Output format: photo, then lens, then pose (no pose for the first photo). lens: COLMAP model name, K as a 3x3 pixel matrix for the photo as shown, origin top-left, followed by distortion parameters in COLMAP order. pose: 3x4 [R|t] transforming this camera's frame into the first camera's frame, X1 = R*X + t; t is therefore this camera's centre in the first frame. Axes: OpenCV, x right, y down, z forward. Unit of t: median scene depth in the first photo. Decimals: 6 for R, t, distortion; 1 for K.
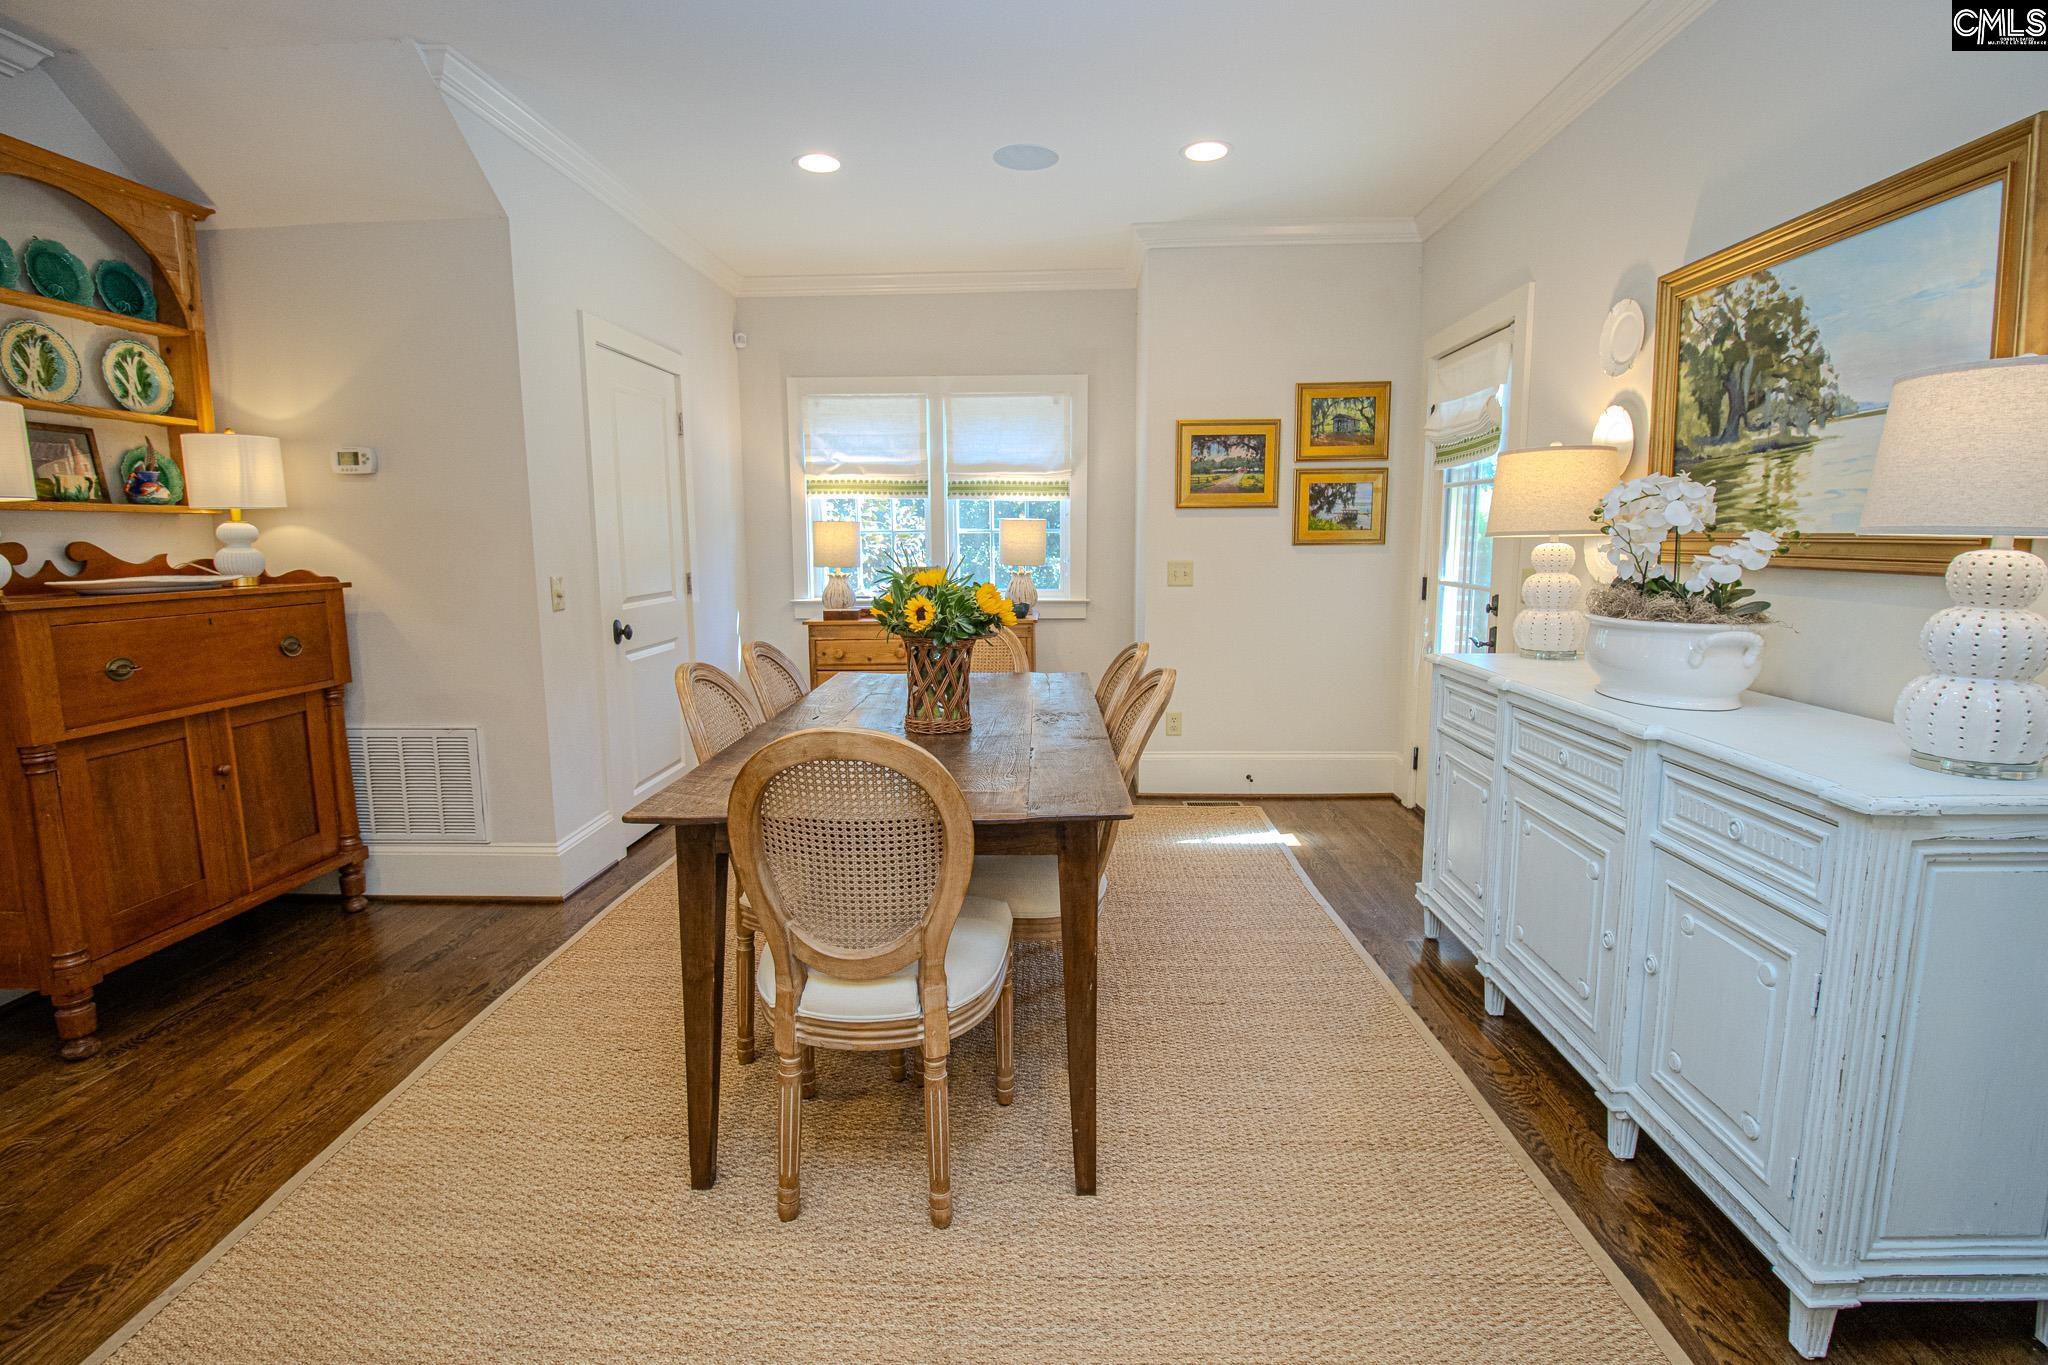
lens RADIAL K [[960.0, 0, 1033.9], [0, 960.0, 666.4], [0, 0, 1]] dist [0.008450, -0.022375]
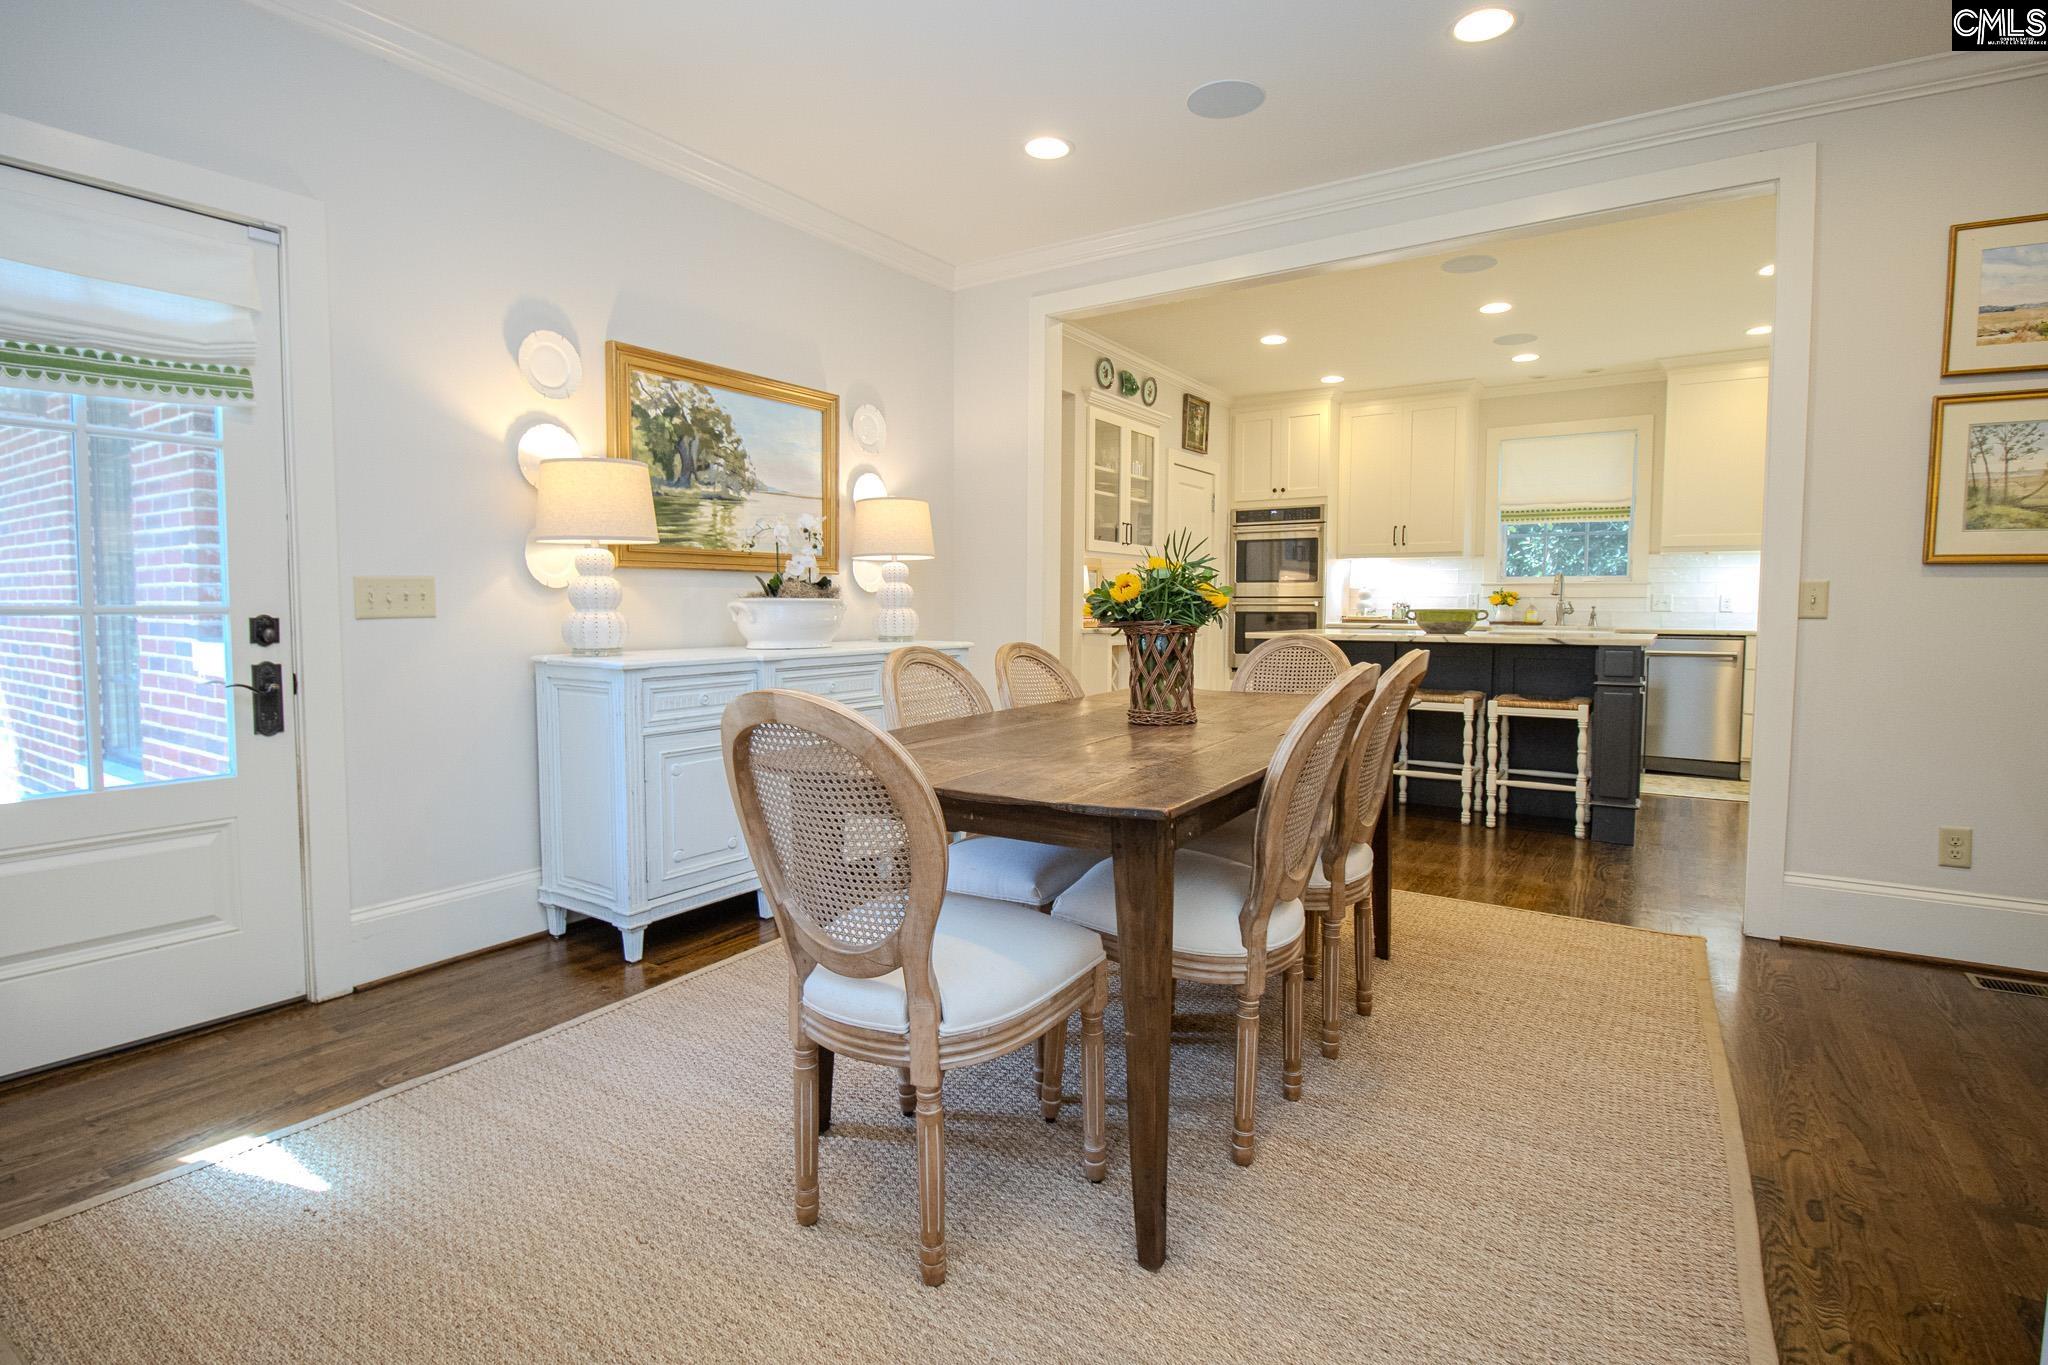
lens RADIAL K [[960.0, 0, 1033.9], [0, 960.0, 666.4], [0, 0, 1]] dist [0.008450, -0.022375]
pose [[-0.851456, -0.034797, 0.523271, -0.438721], [0.072479, 0.980413, 0.183134, -0.159299], [-0.519394, 0.193857, -0.832256, 1.647087]]
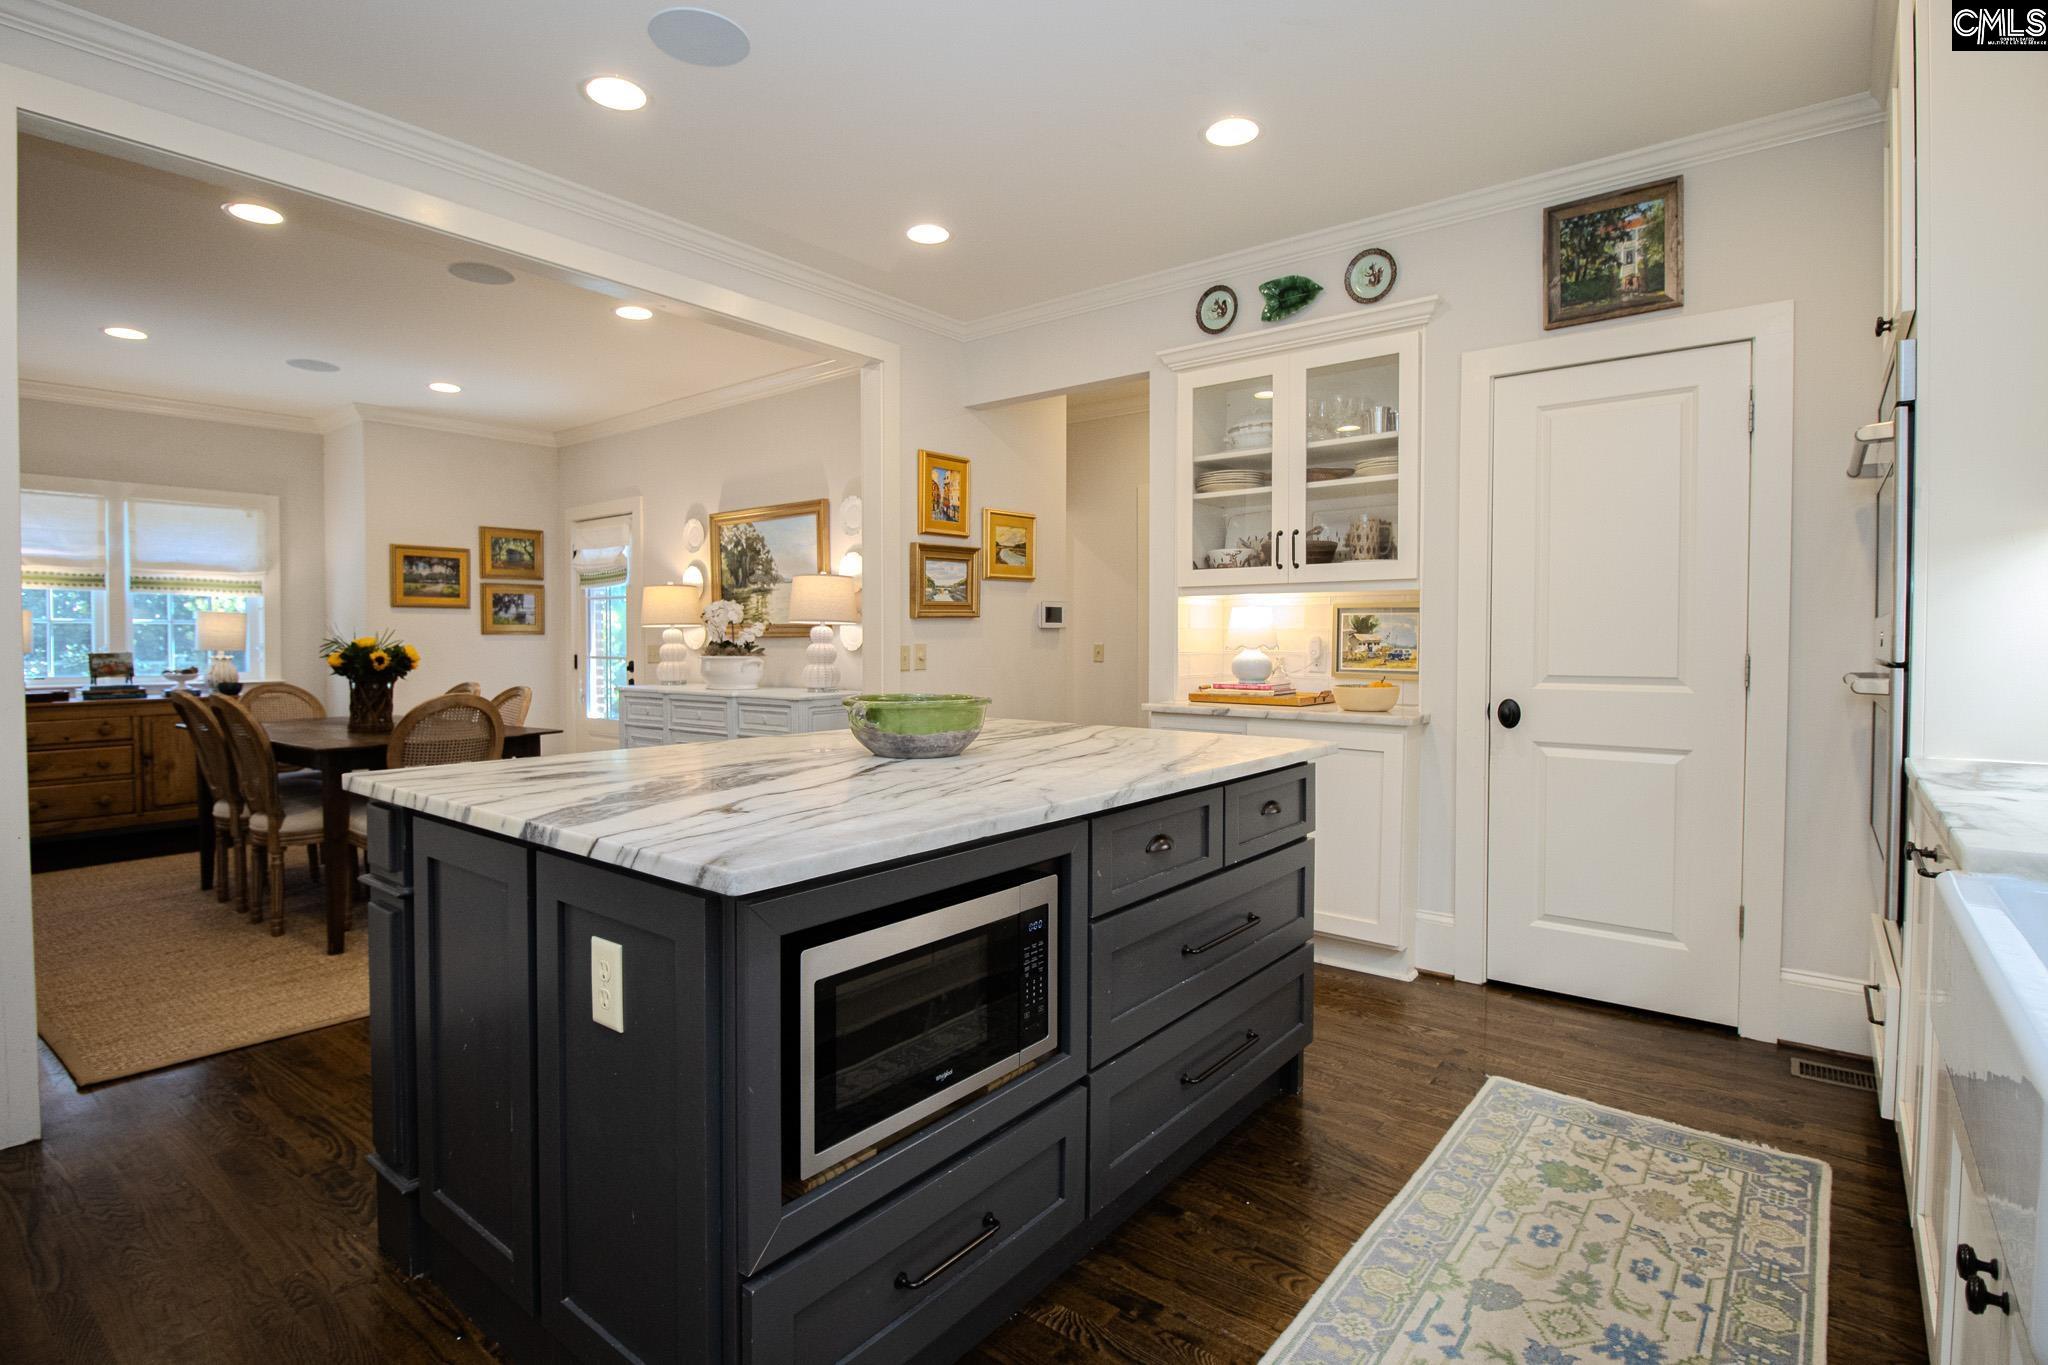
lens RADIAL K [[960.0, 0, 1033.9], [0, 960.0, 666.4], [0, 0, 1]] dist [0.008450, -0.022375]
pose [[0.577608, -0.018146, 0.816112, -0.705850], [0.109226, 0.992481, -0.055237, 0.151528], [-0.808974, 0.121046, 0.575247, -0.820881]]
